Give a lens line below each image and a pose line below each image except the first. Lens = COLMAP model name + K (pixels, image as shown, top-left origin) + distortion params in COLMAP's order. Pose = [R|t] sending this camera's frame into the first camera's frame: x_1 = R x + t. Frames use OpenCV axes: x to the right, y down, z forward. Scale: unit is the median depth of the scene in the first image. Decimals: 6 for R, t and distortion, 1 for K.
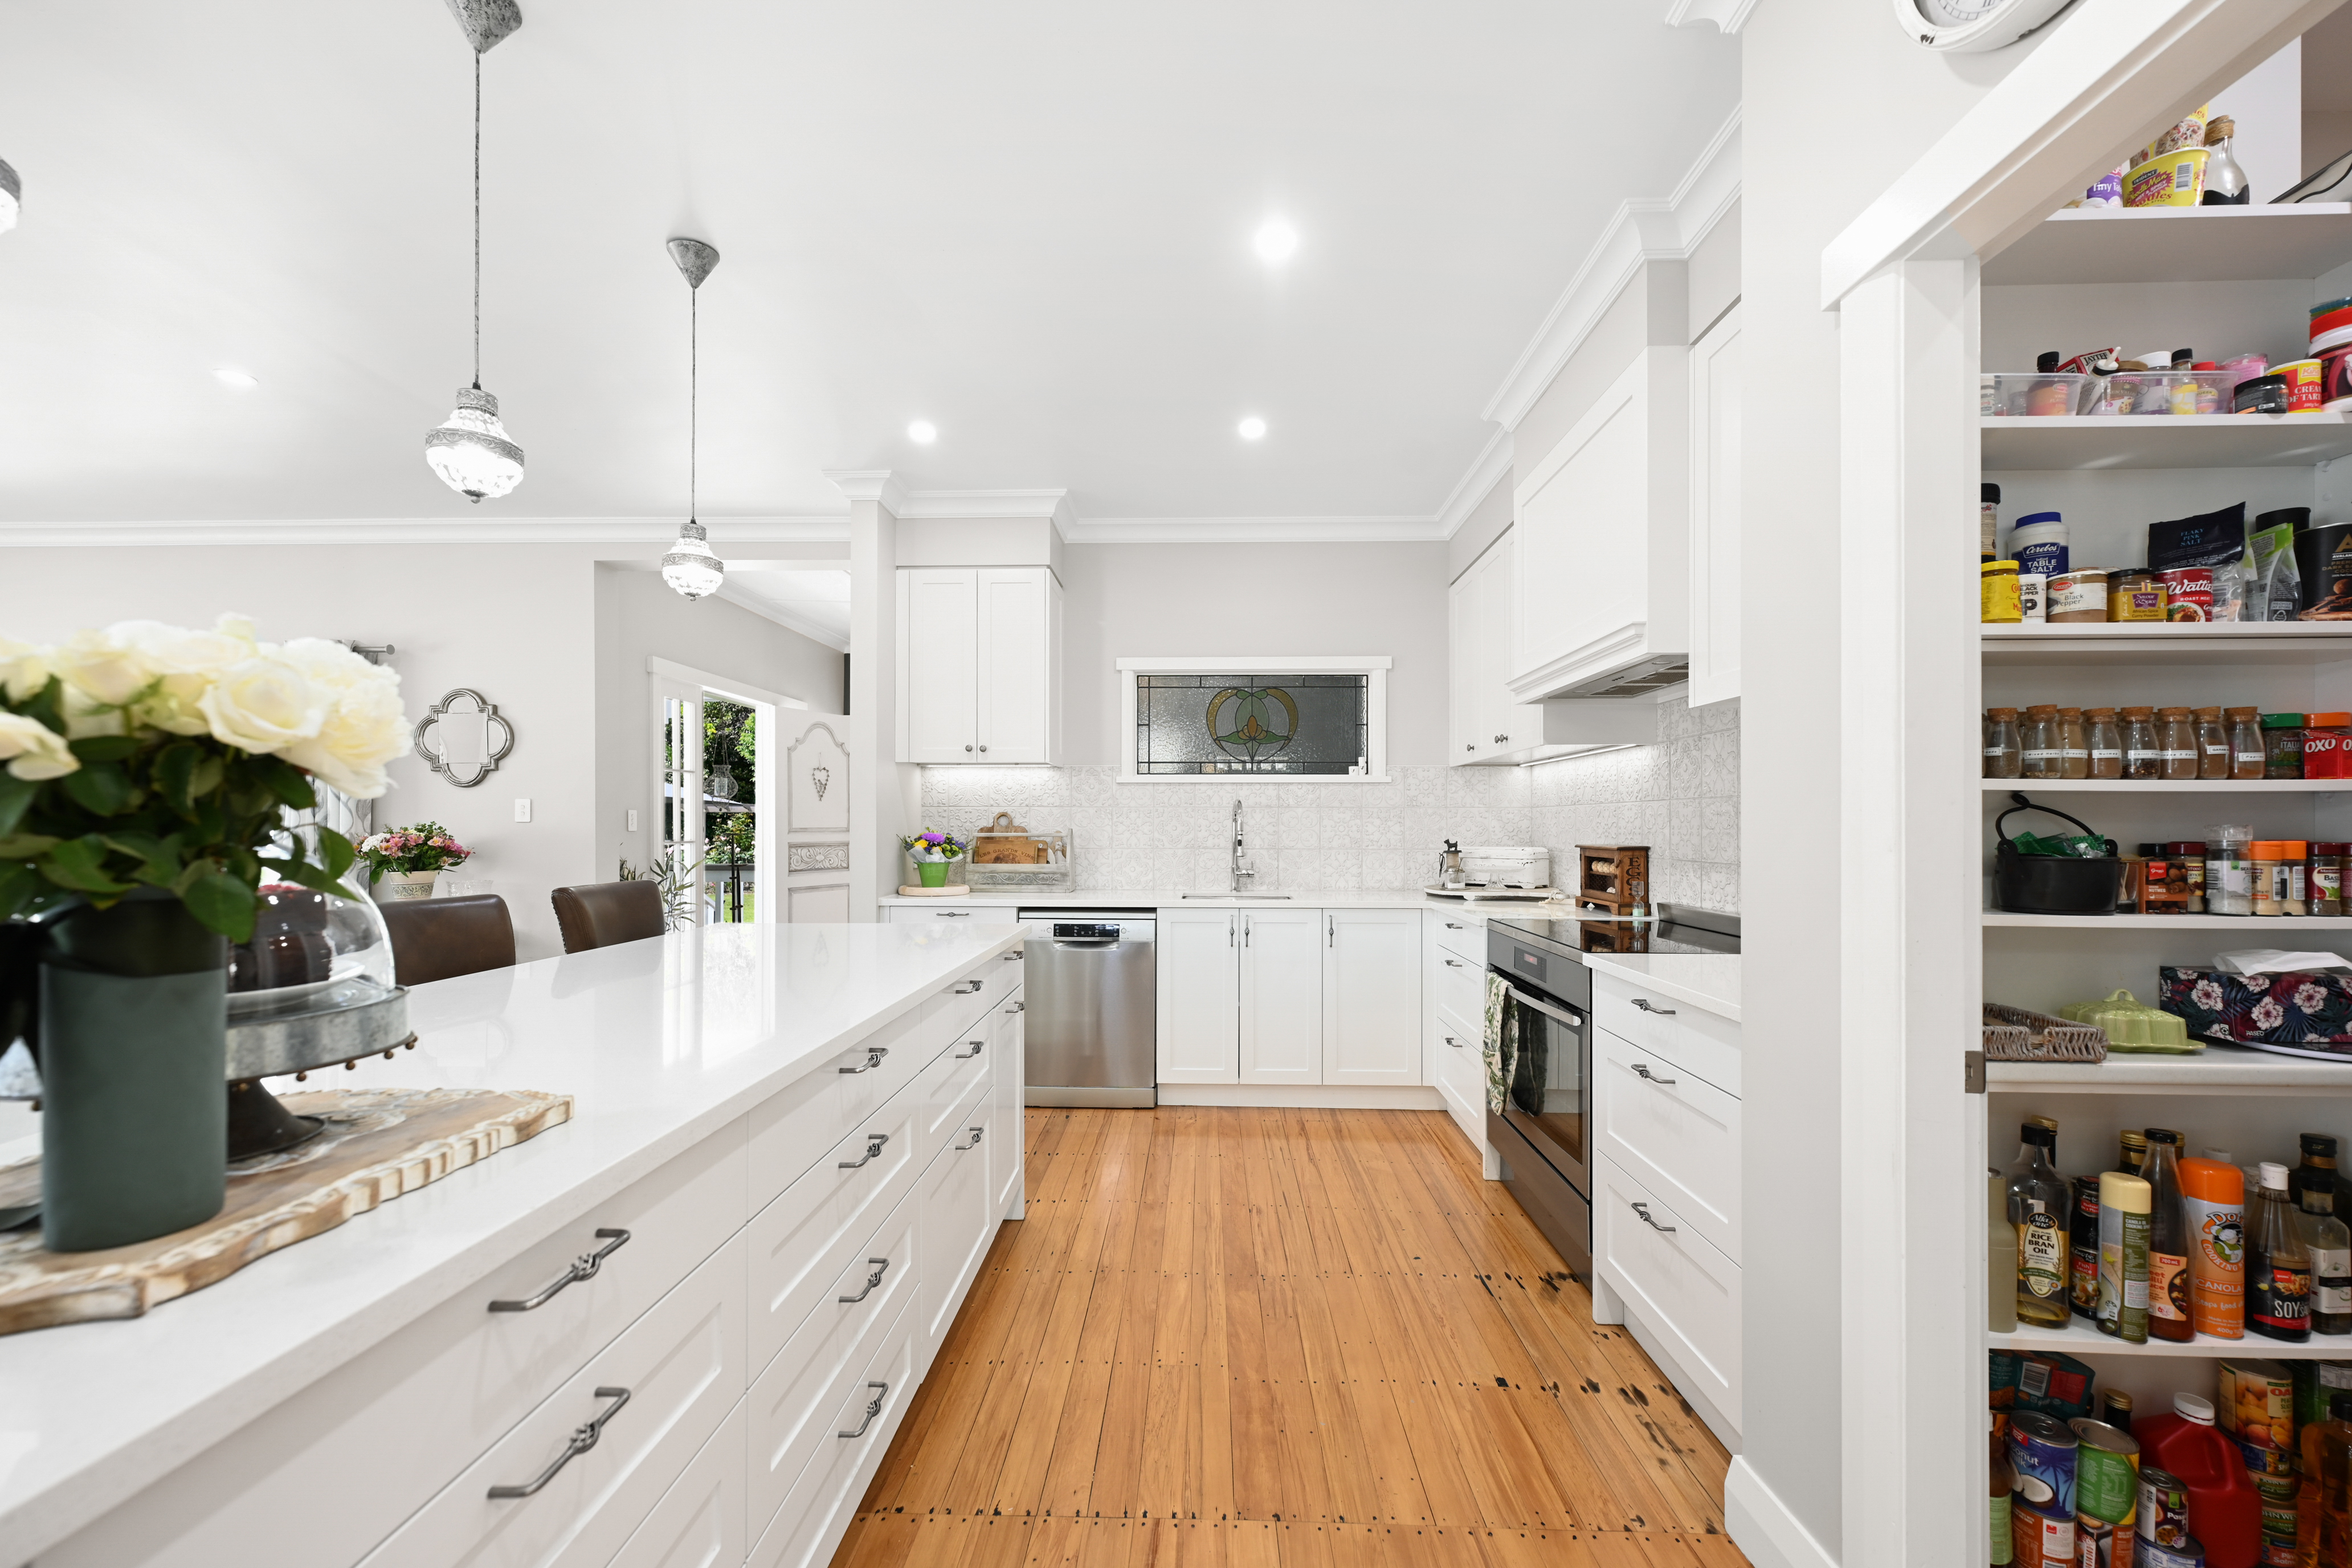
lens RADIAL K [[951.8, 0, 1167.3], [0, 951.8, 818.4], [0, 0, 1]] dist [0.001083, 0.000687]
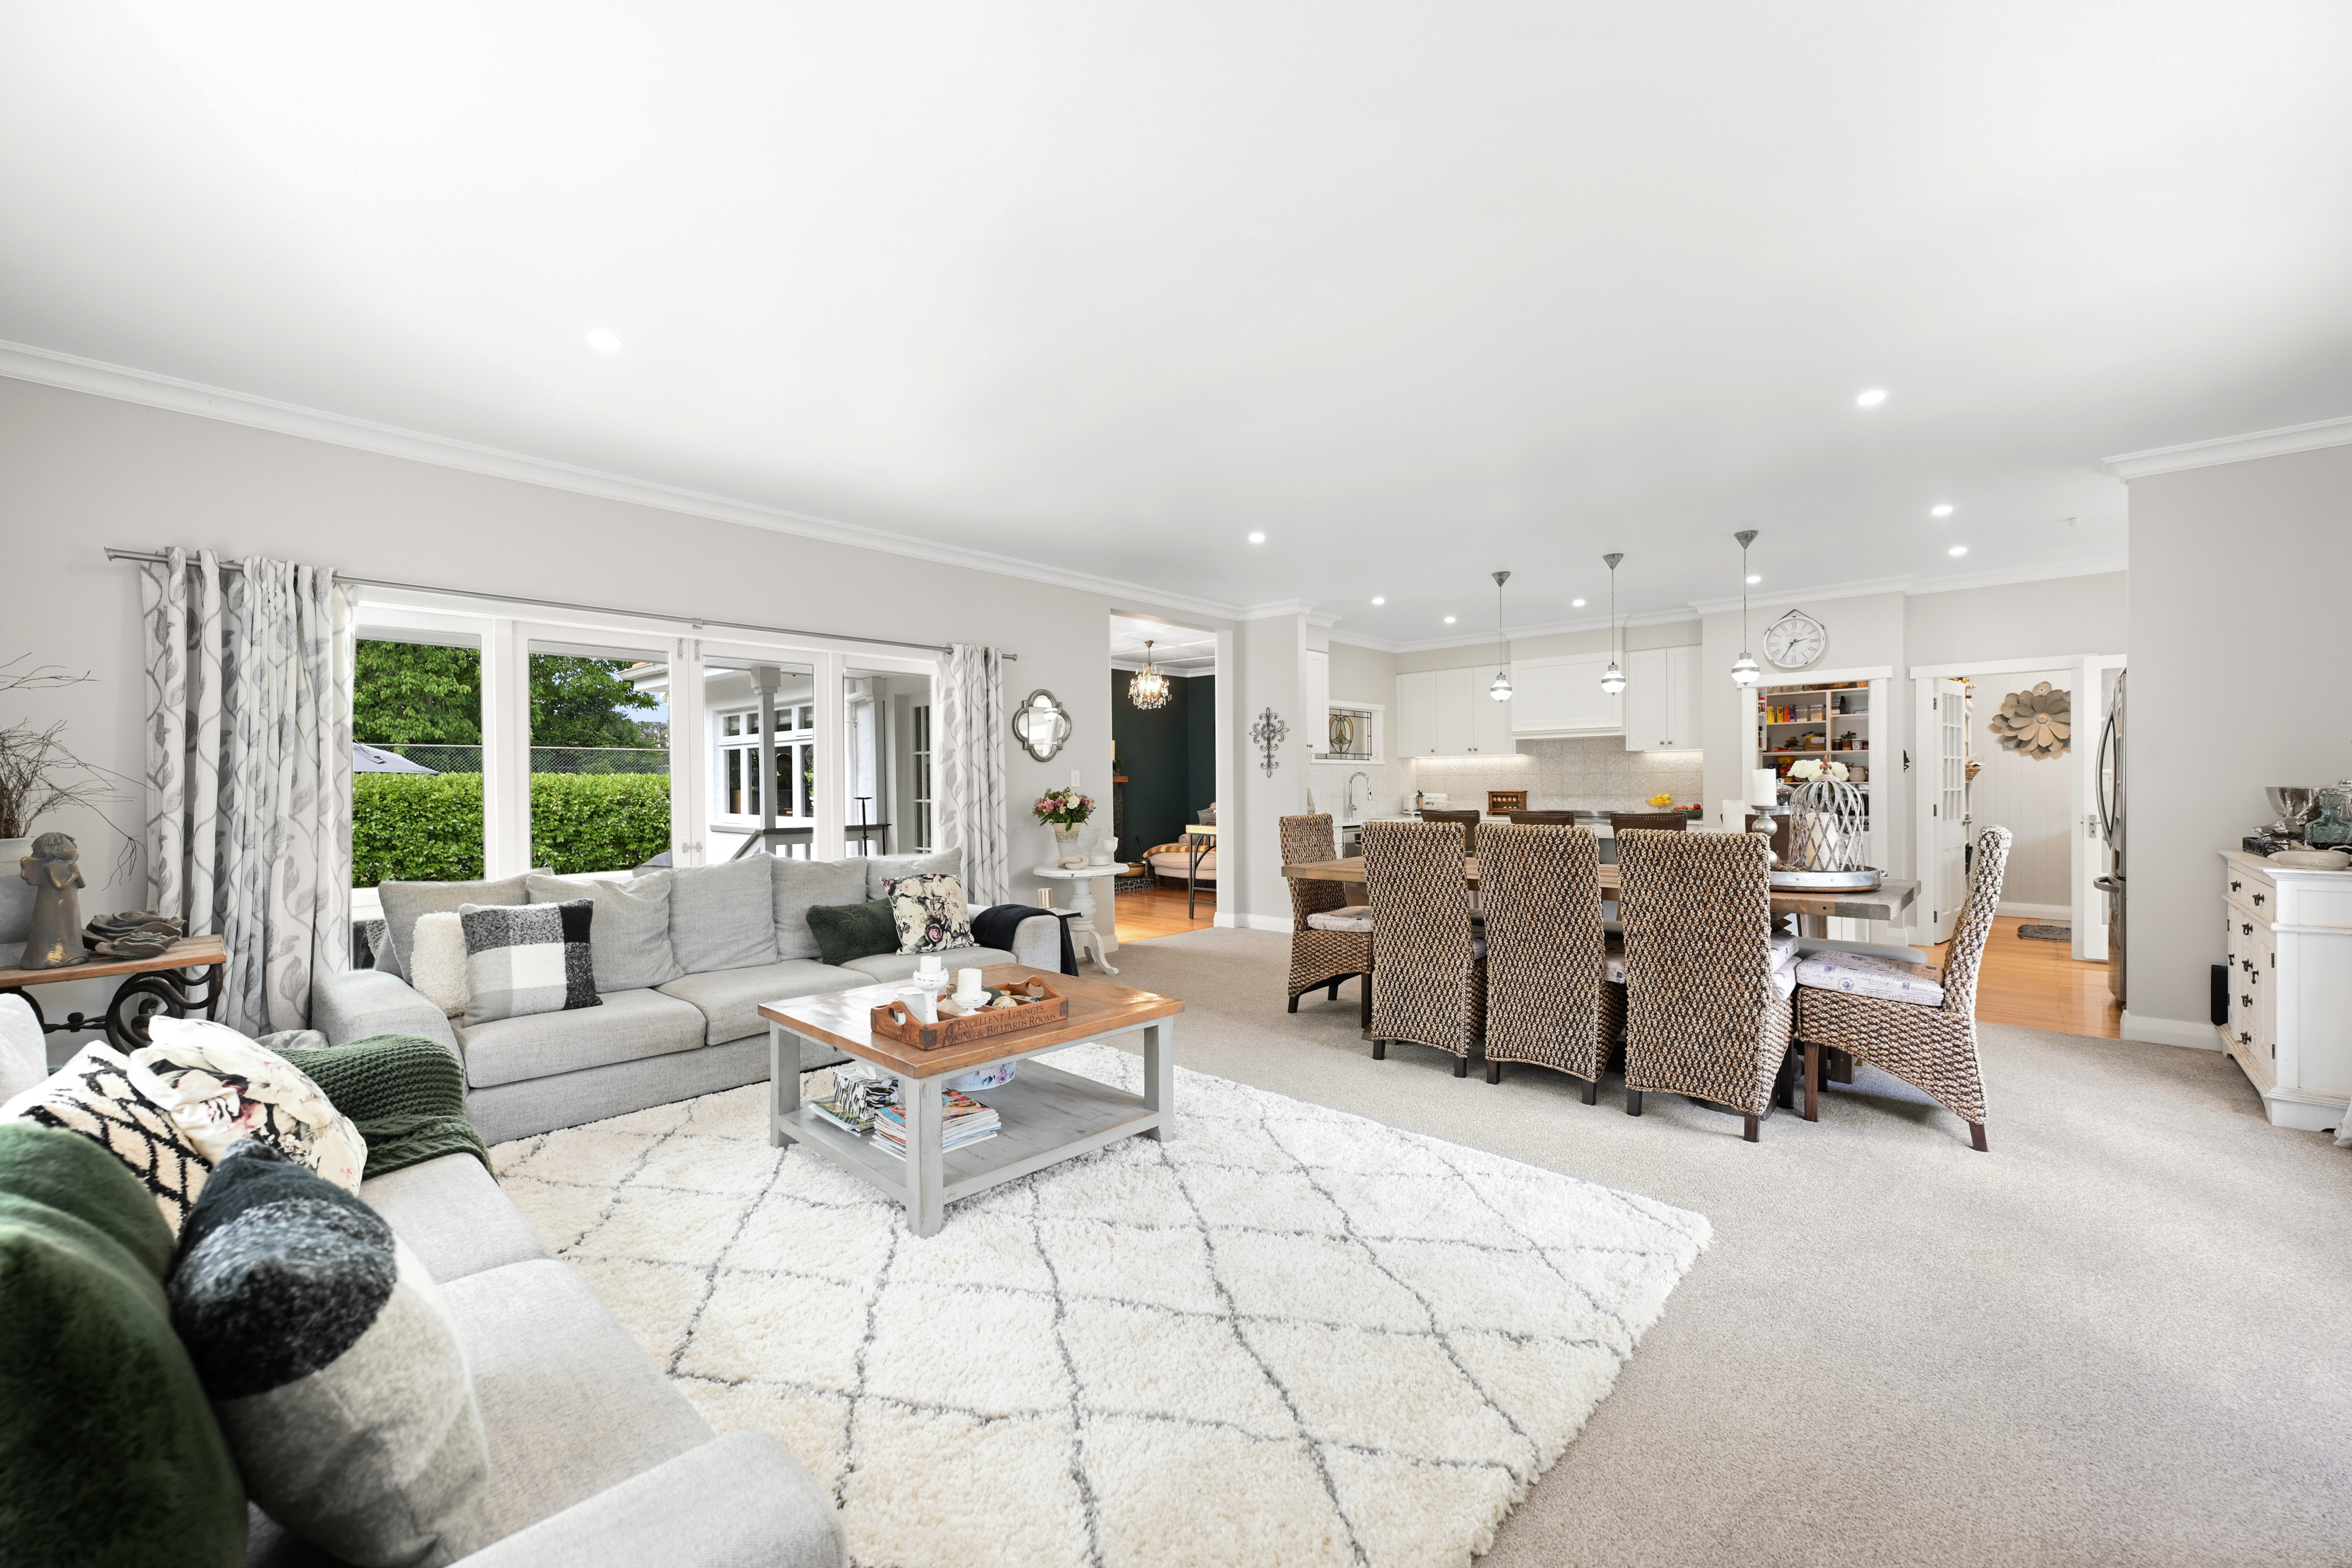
lens RADIAL K [[951.8, 0, 1183.2], [0, 951.8, 780.0], [0, 0, 1]] dist [0.001083, 0.000687]
pose [[0.644531, -0.004814, 0.764563, -1.692204], [0.003702, 0.999988, 0.003175, -0.011216], [-0.764570, 0.000784, 0.644541, -0.028756]]
